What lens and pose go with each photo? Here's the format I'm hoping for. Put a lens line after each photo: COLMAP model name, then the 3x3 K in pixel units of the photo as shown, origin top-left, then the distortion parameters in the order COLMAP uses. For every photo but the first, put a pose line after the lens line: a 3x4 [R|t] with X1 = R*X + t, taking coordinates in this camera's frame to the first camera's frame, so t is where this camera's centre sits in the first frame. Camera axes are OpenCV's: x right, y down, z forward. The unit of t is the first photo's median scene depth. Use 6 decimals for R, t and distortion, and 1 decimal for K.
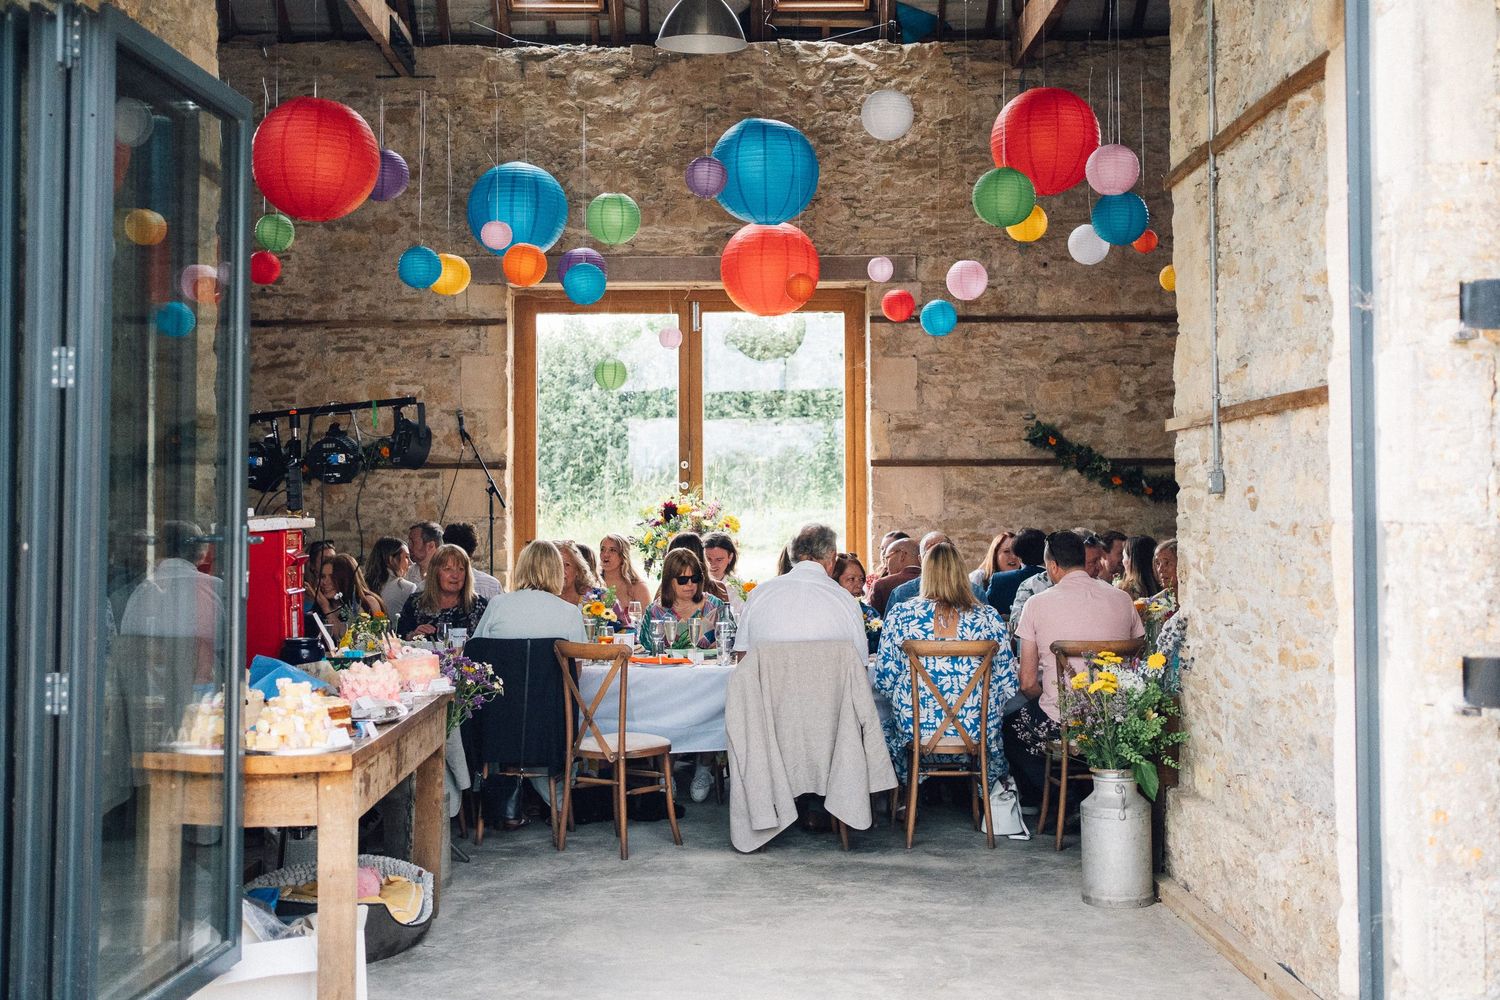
lens RADIAL K [[1631.4, 0, 755.1], [0, 1631.4, 476.6], [0, 0, 1]] dist [-0.003065, 0.053941]
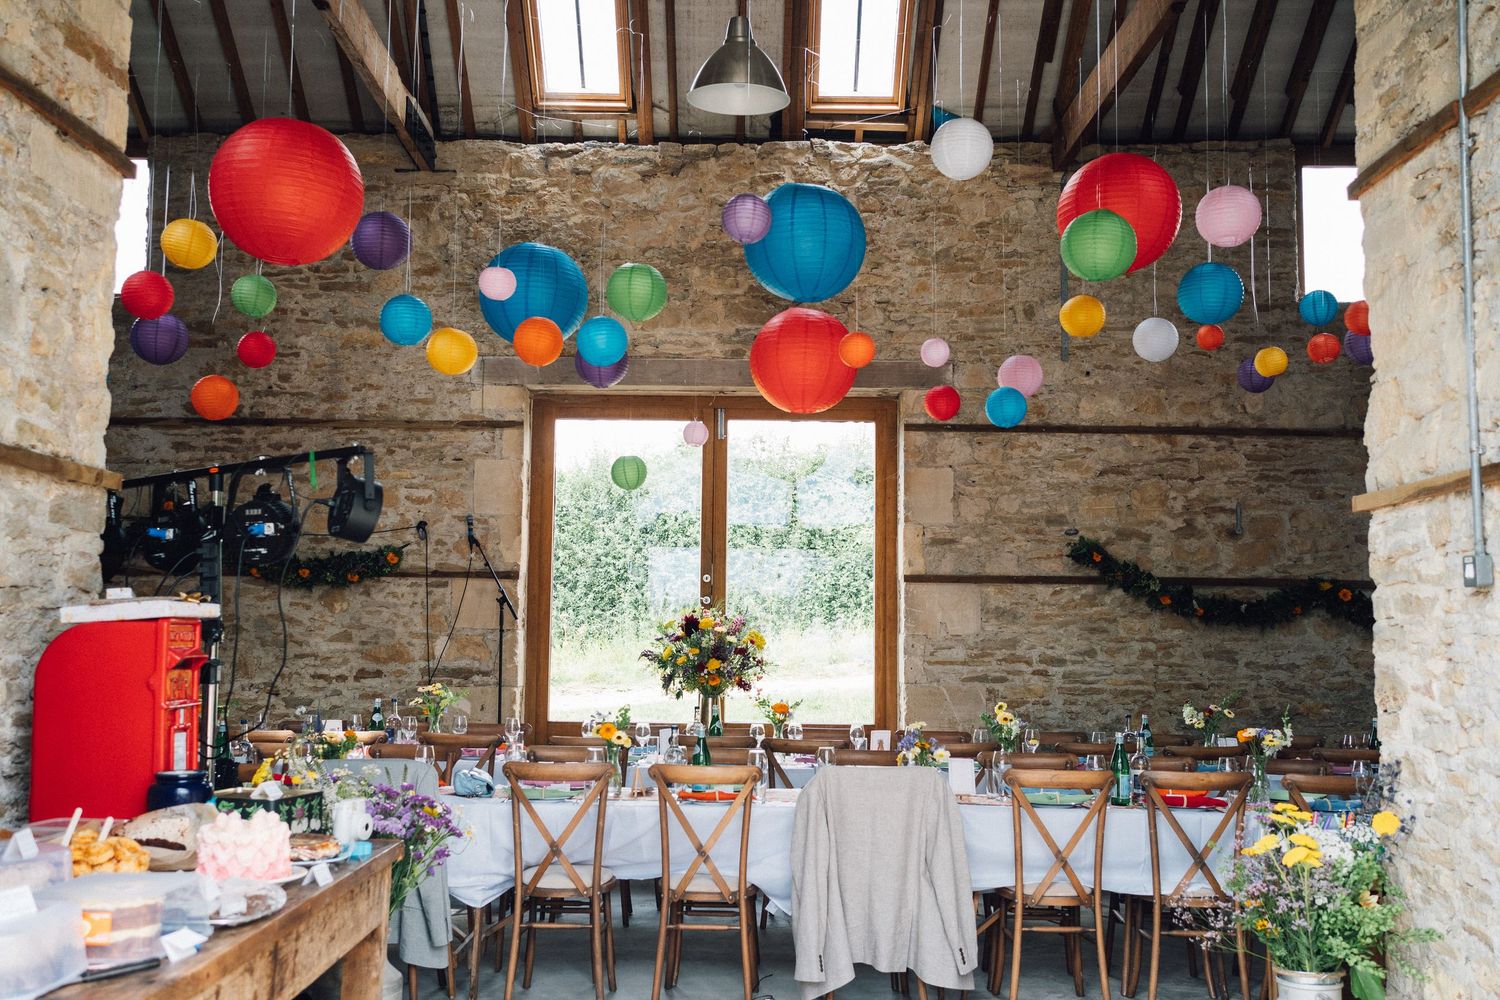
lens RADIAL K [[1631.4, 0, 755.1], [0, 1631.4, 476.6], [0, 0, 1]] dist [-0.003065, 0.053941]
pose [[0.999818, 0.014168, -0.012795, -0.003988], [-0.015070, 0.997188, -0.073405, 0.003506], [0.011719, 0.073585, 0.997220, 0.051466]]
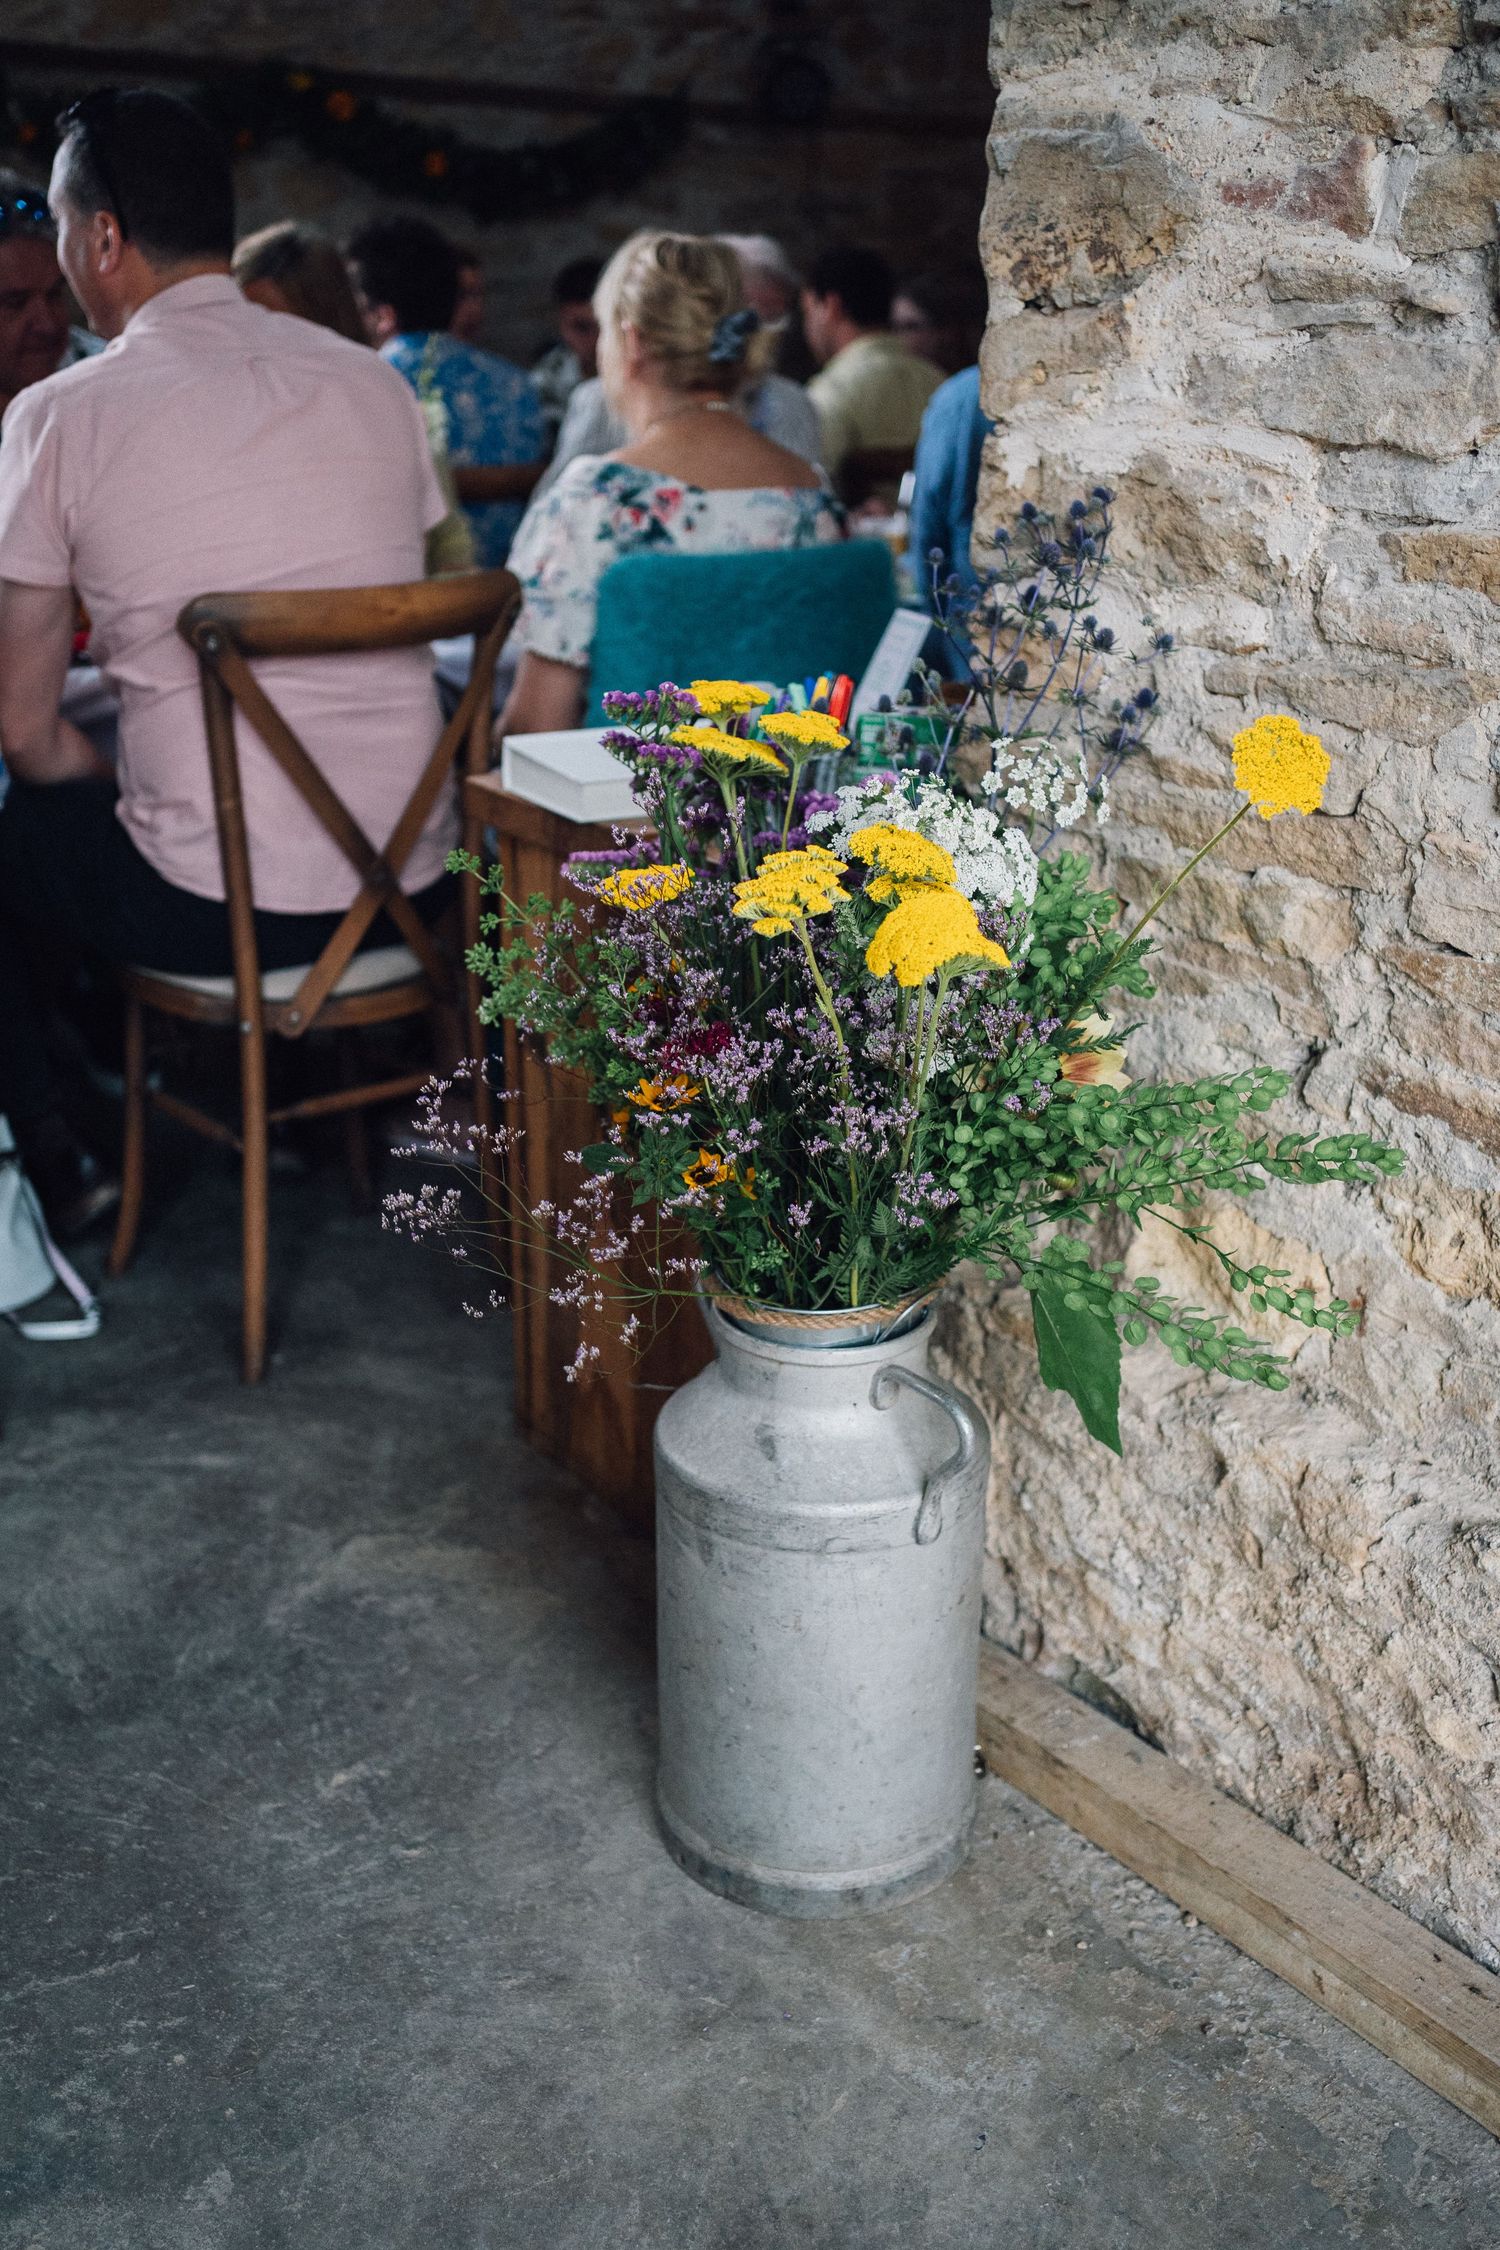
lens RADIAL K [[2248.7, 0, 750.0], [0, 2248.7, 1125.0], [0, 0, 1]] dist [-0.000124, 0.009083]
pose [[0.826370, -0.180624, 0.533374, 0.013446], [-0.026027, 0.933900, 0.356585, 0.012571], [-0.562526, -0.308553, 0.767046, 0.159689]]
